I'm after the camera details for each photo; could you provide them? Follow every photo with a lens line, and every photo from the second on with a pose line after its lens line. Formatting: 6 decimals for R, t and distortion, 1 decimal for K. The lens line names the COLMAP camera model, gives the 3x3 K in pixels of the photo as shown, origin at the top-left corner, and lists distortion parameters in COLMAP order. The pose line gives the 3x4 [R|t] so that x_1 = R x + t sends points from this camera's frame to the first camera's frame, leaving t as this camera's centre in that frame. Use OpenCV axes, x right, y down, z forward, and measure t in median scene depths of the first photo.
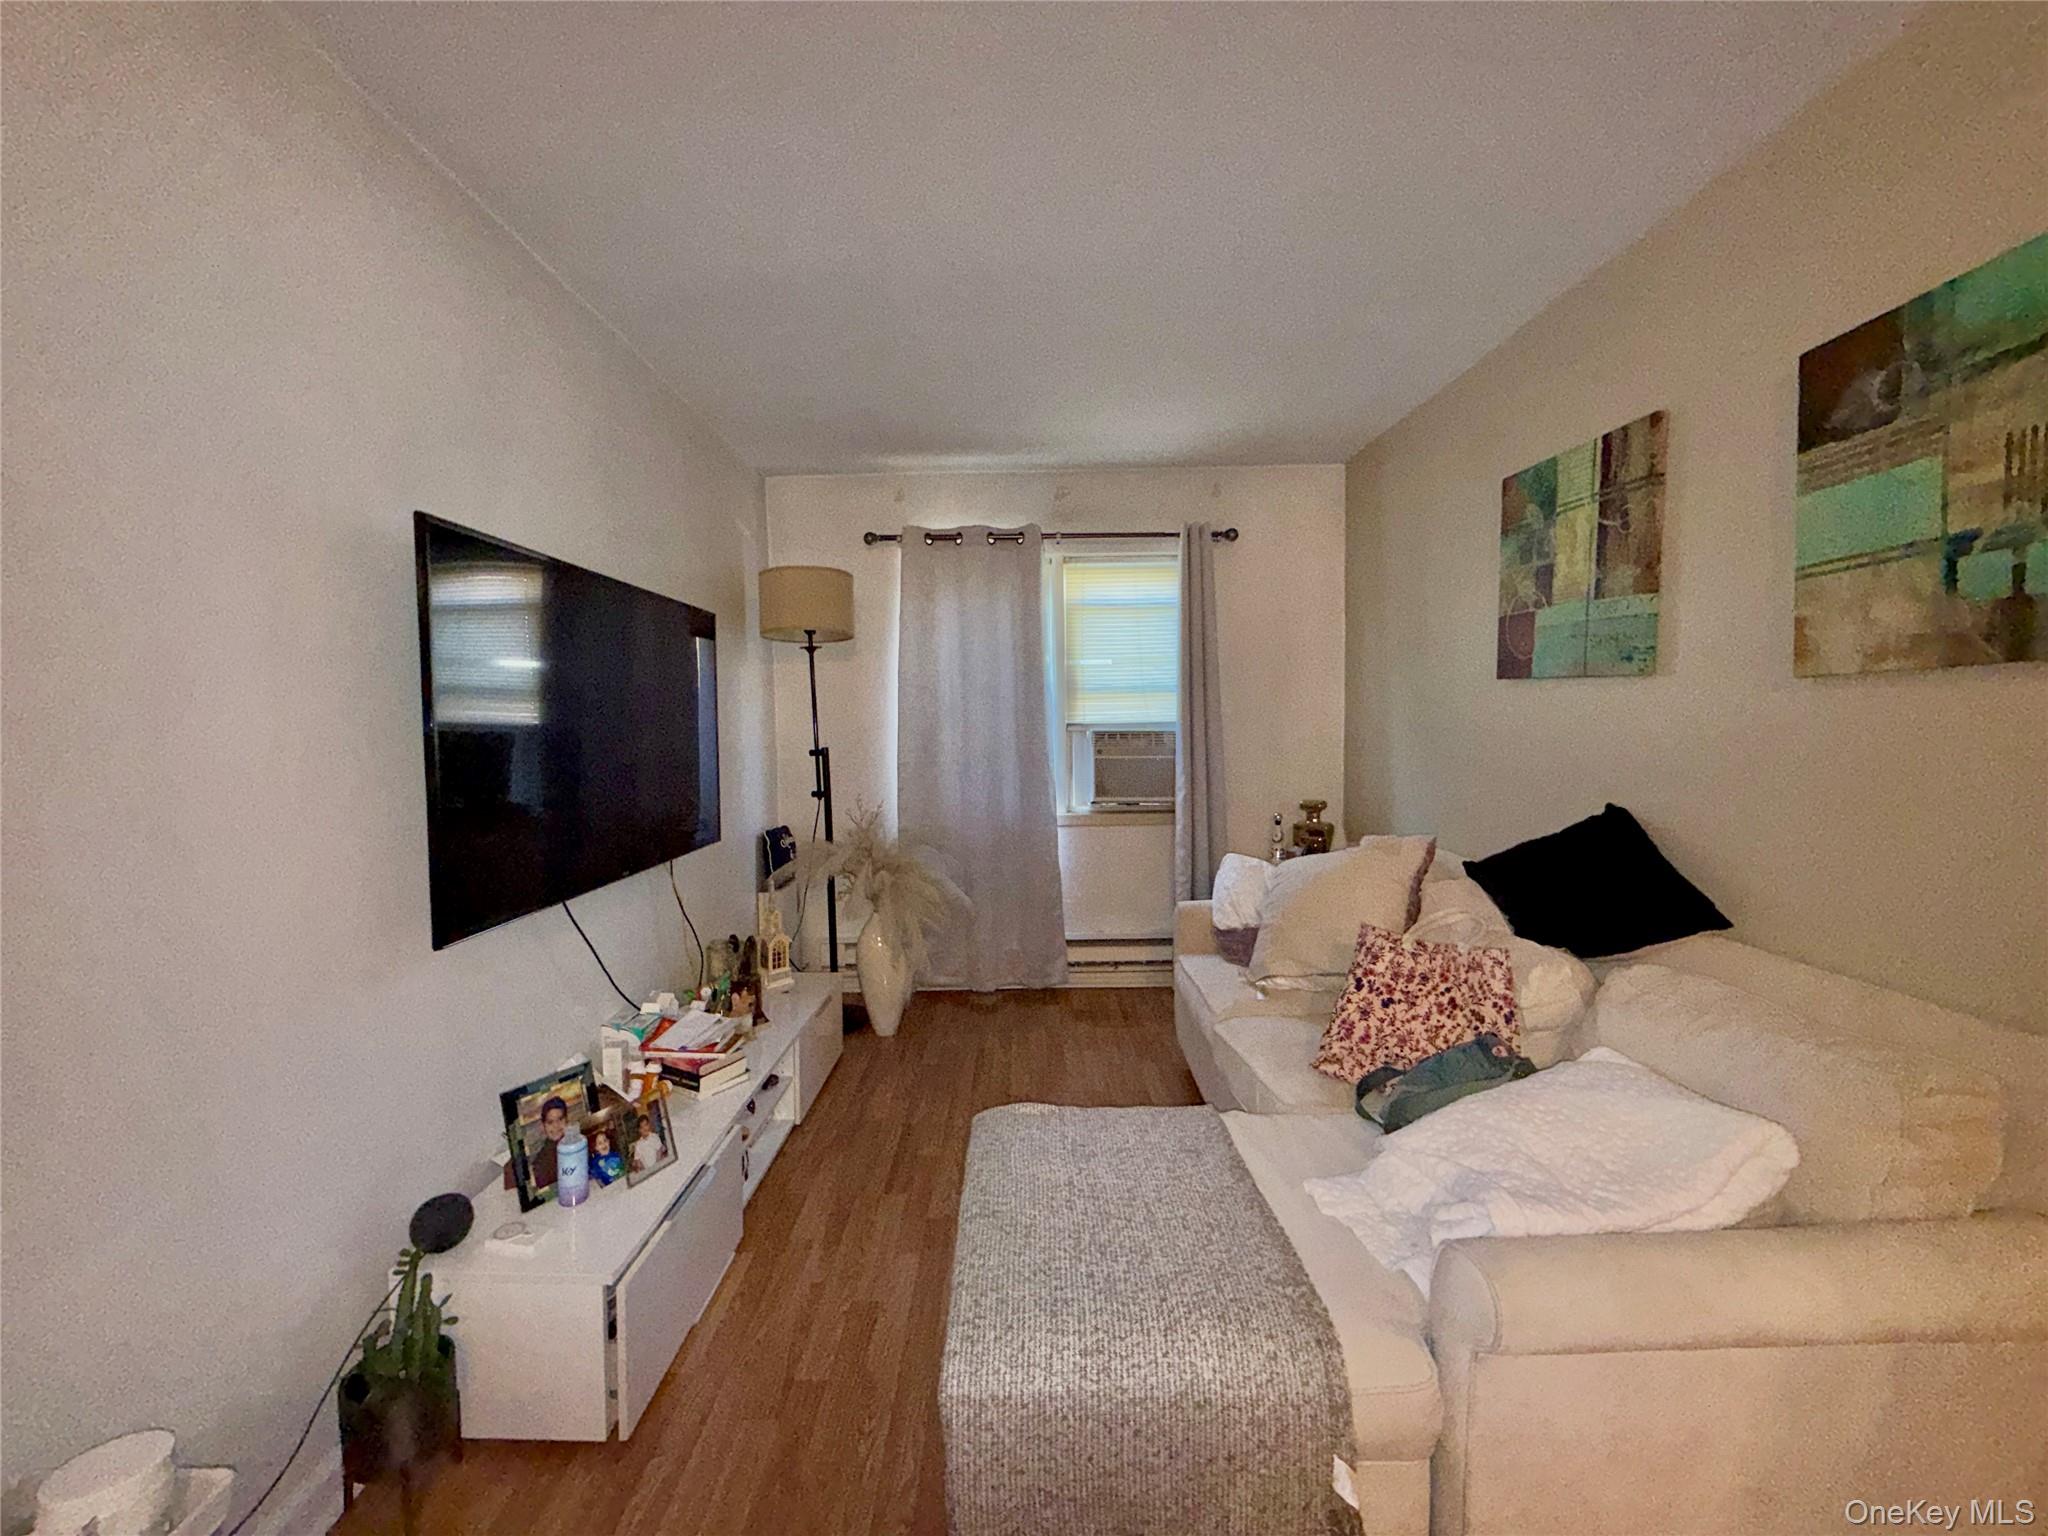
lens RADIAL K [[815.6, 0, 1021.6], [0, 815.6, 768.6], [0, 0, 1]] dist [0.001373, -0.000264]
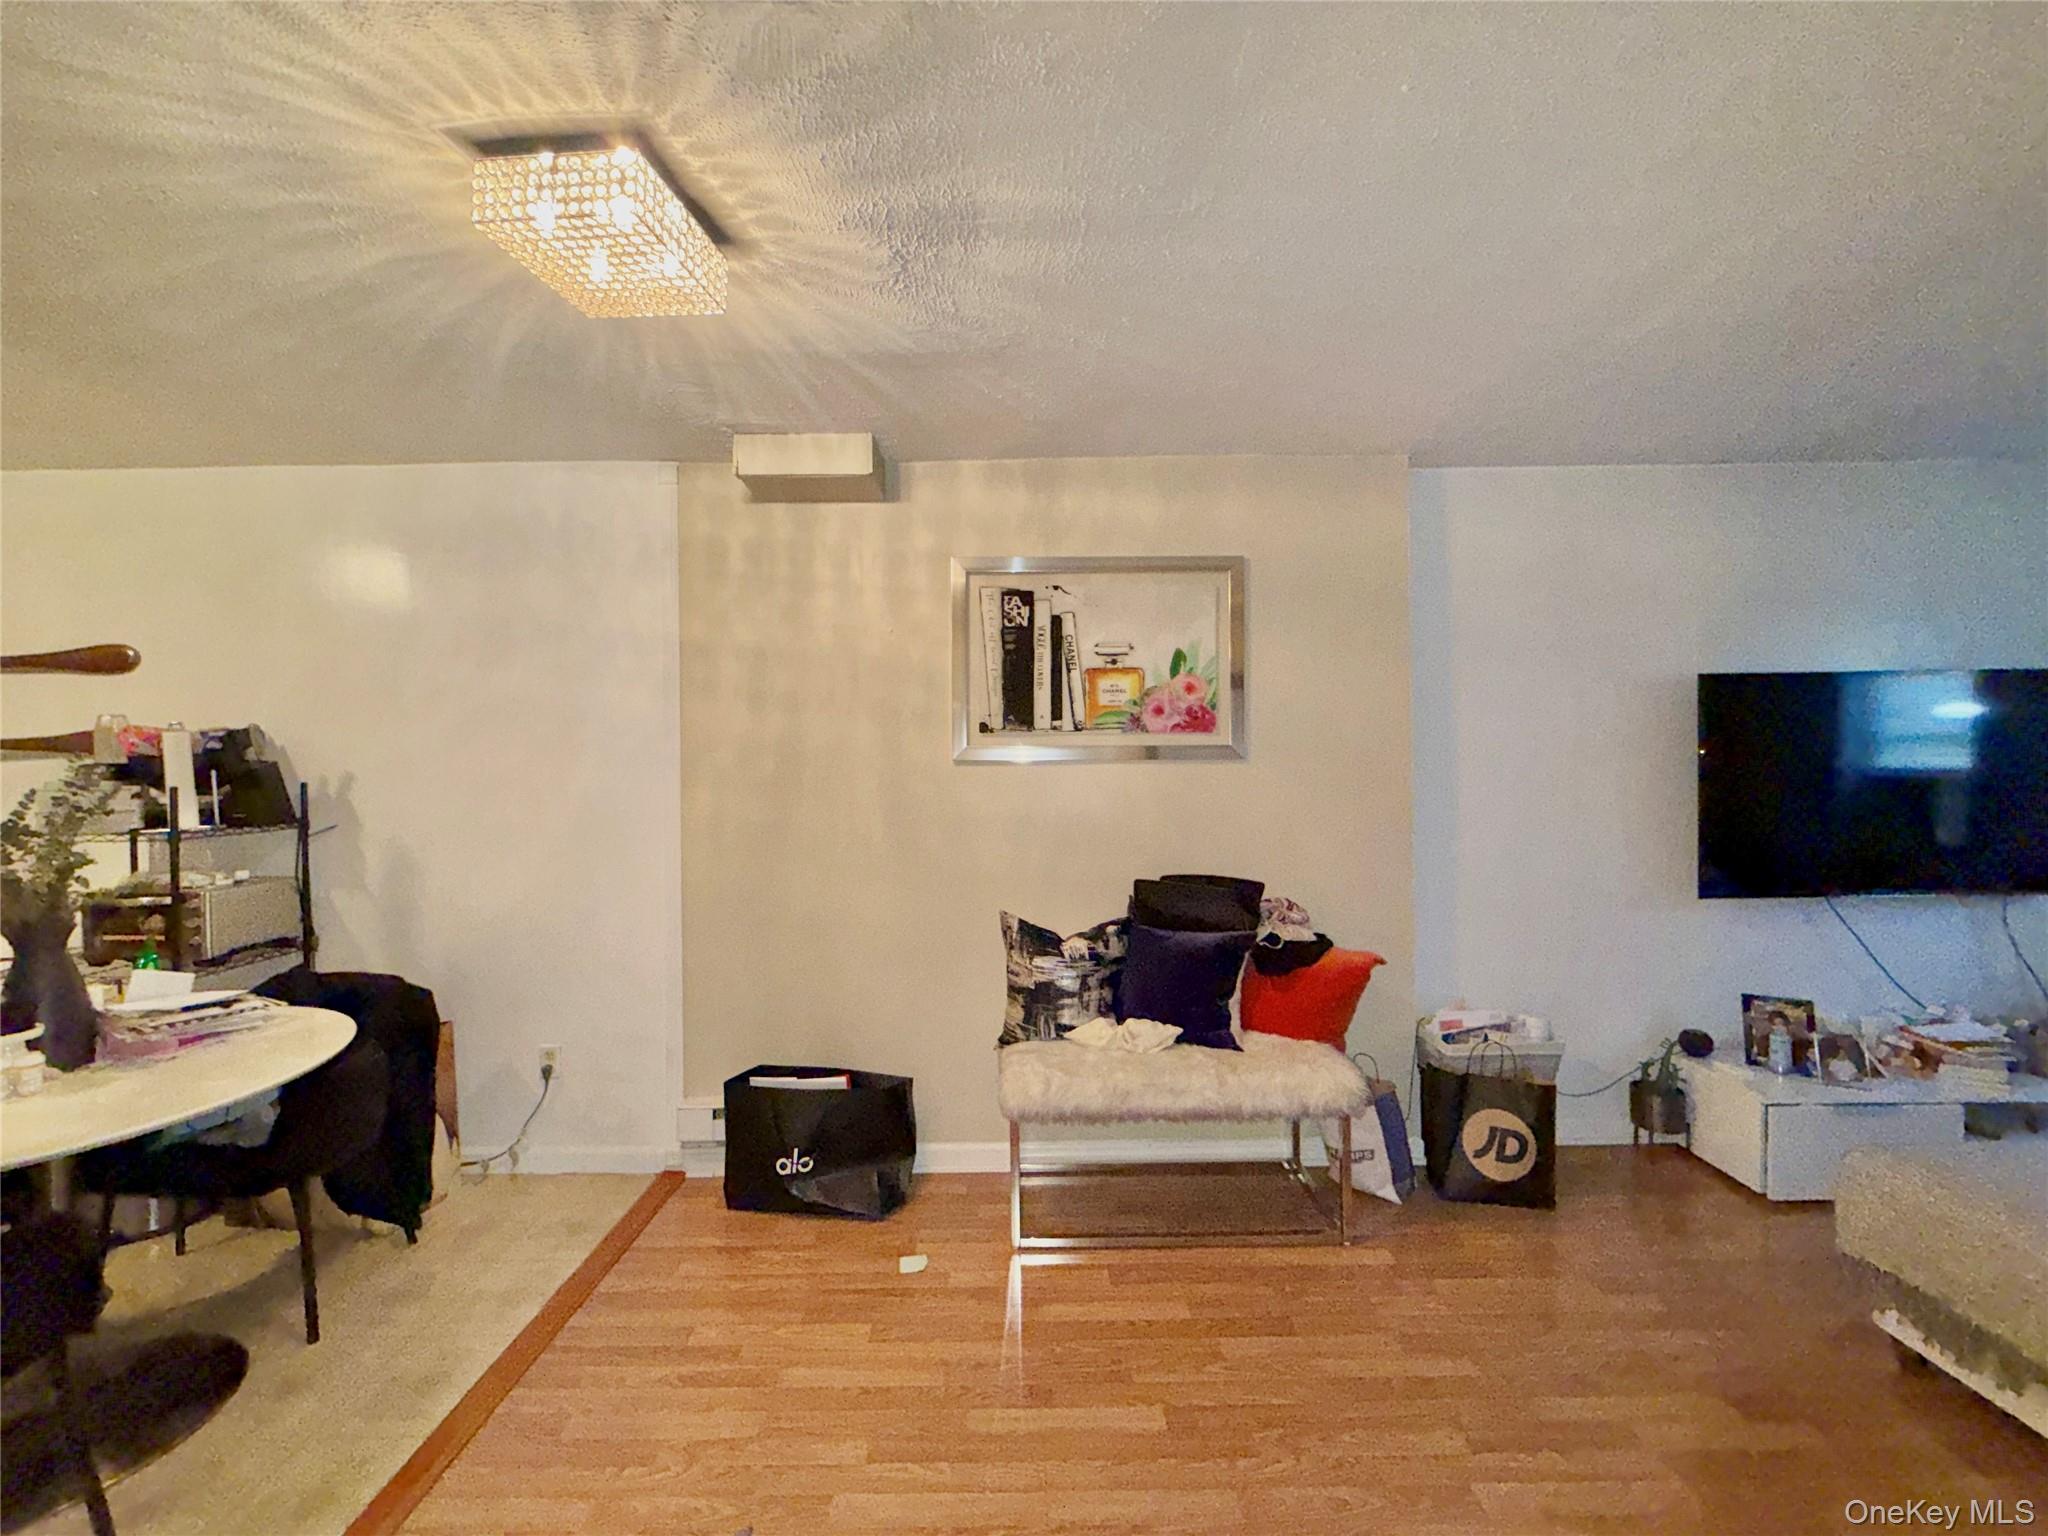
lens RADIAL K [[815.6, 0, 1021.6], [0, 815.6, 768.6], [0, 0, 1]] dist [0.001373, -0.000264]
pose [[0.006558, 0.016559, -0.999841, 0.839597], [-0.045162, 0.998848, 0.016246, -0.029483], [0.998958, 0.045049, 0.007299, -0.438174]]
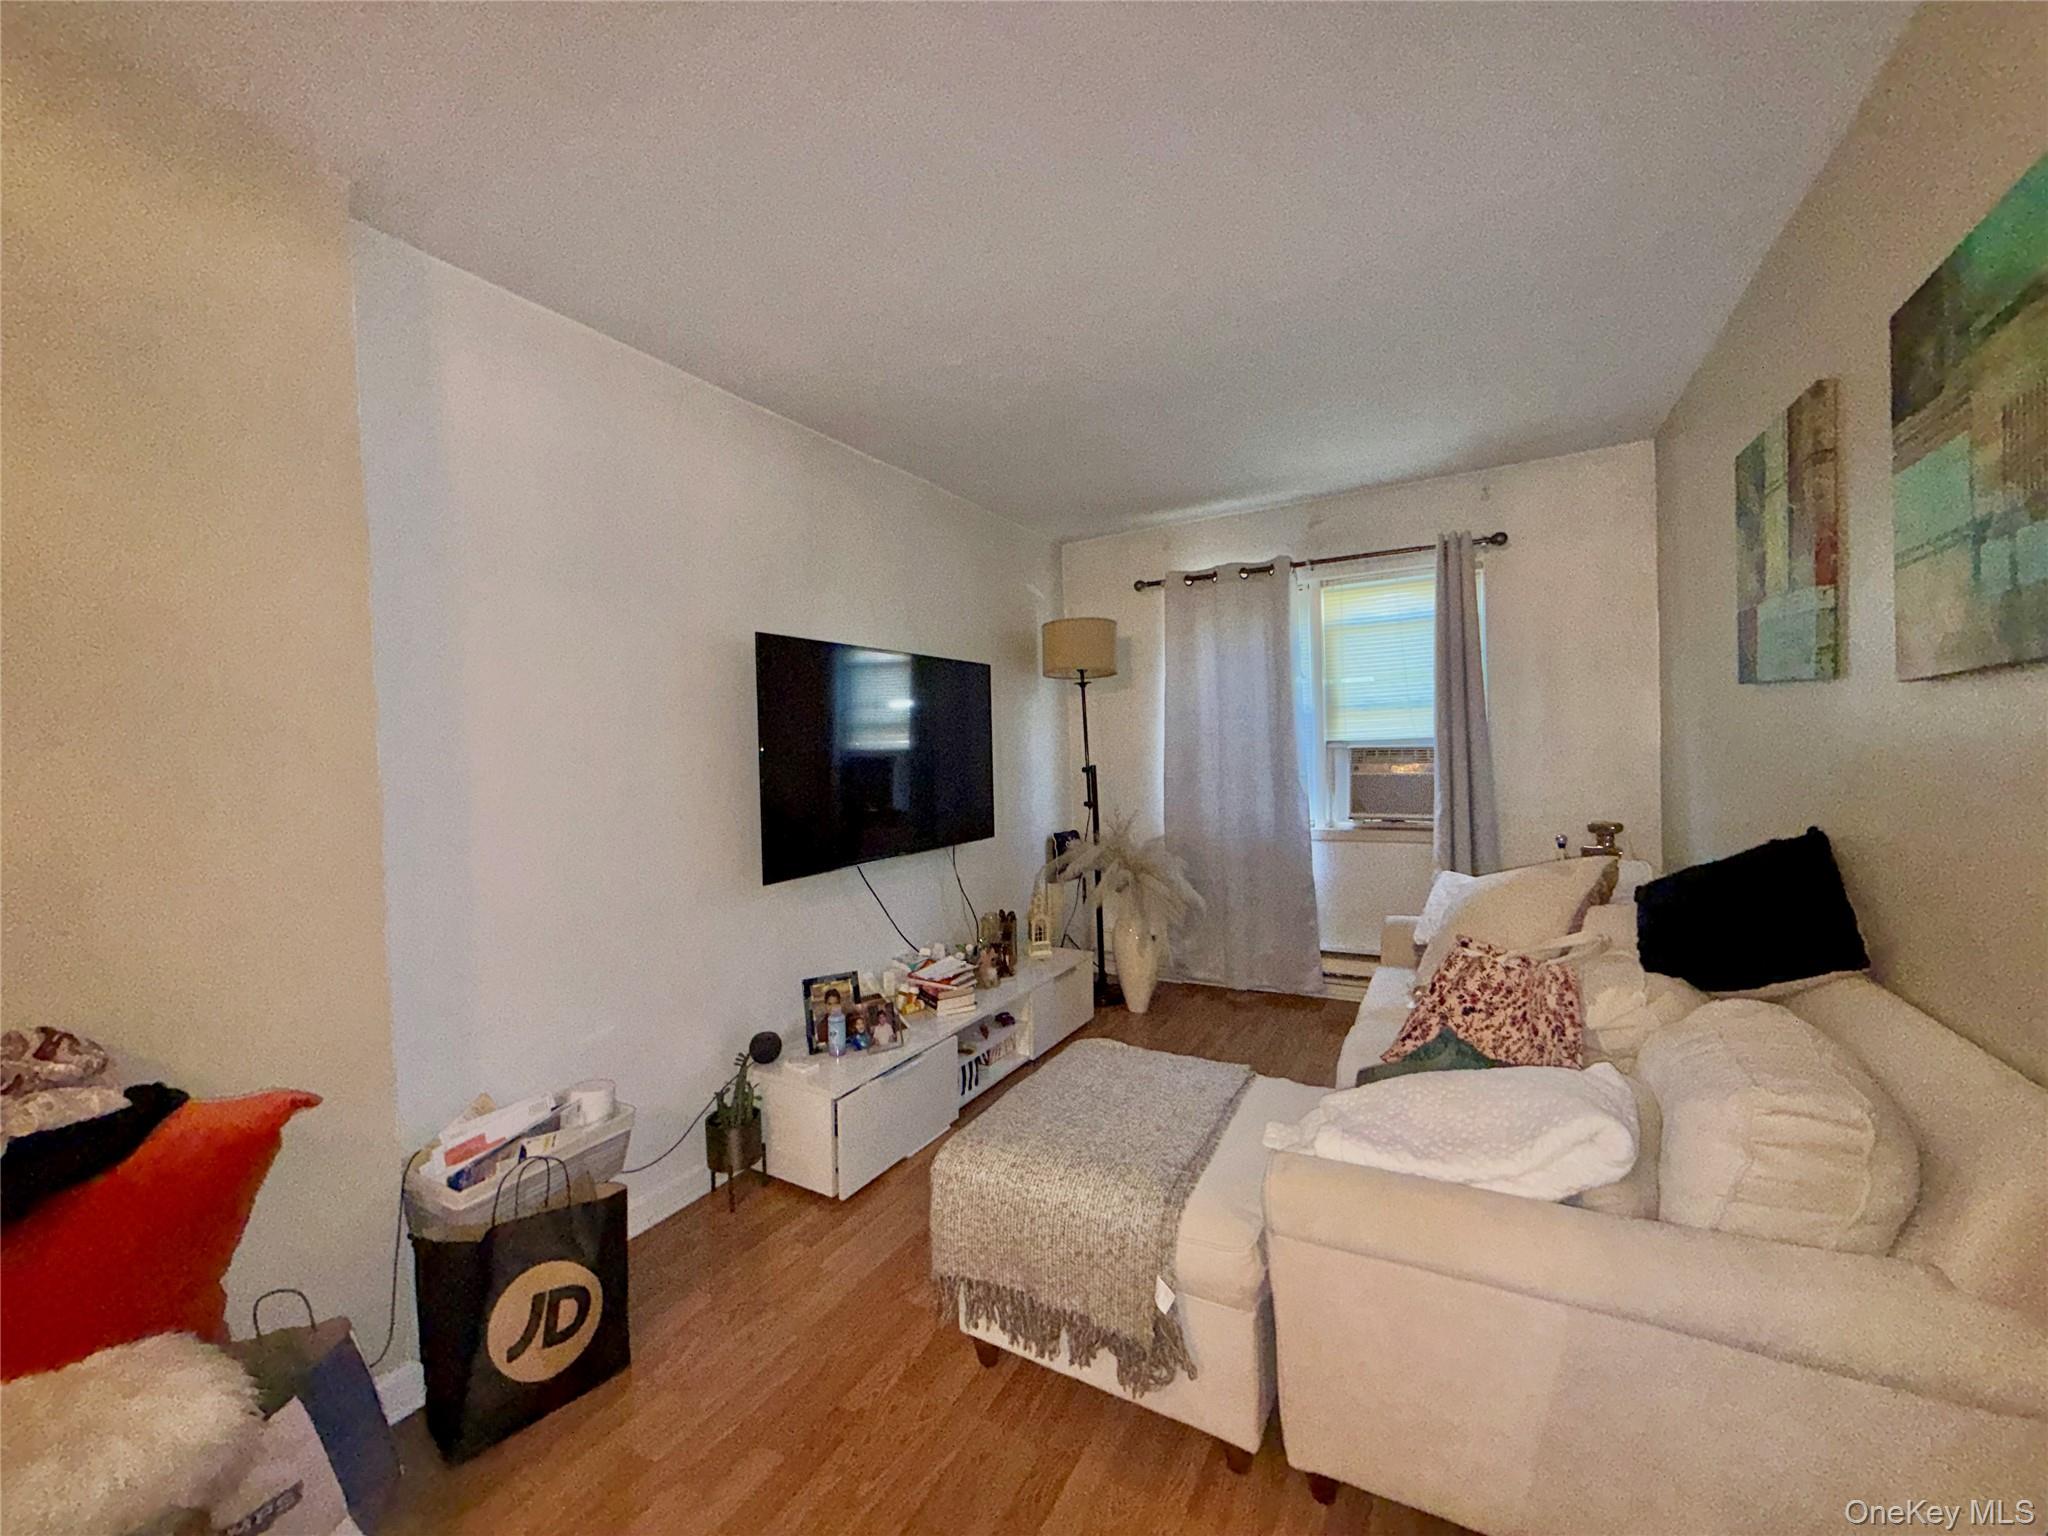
lens RADIAL K [[815.6, 0, 1021.6], [0, 815.6, 768.6], [0, 0, 1]] dist [0.001373, -0.000264]
pose [[0.872987, -0.002178, -0.487738, 0.416738], [-0.008079, 0.999788, -0.018926, 0.004304], [0.487676, 0.020462, 0.872785, -0.165329]]
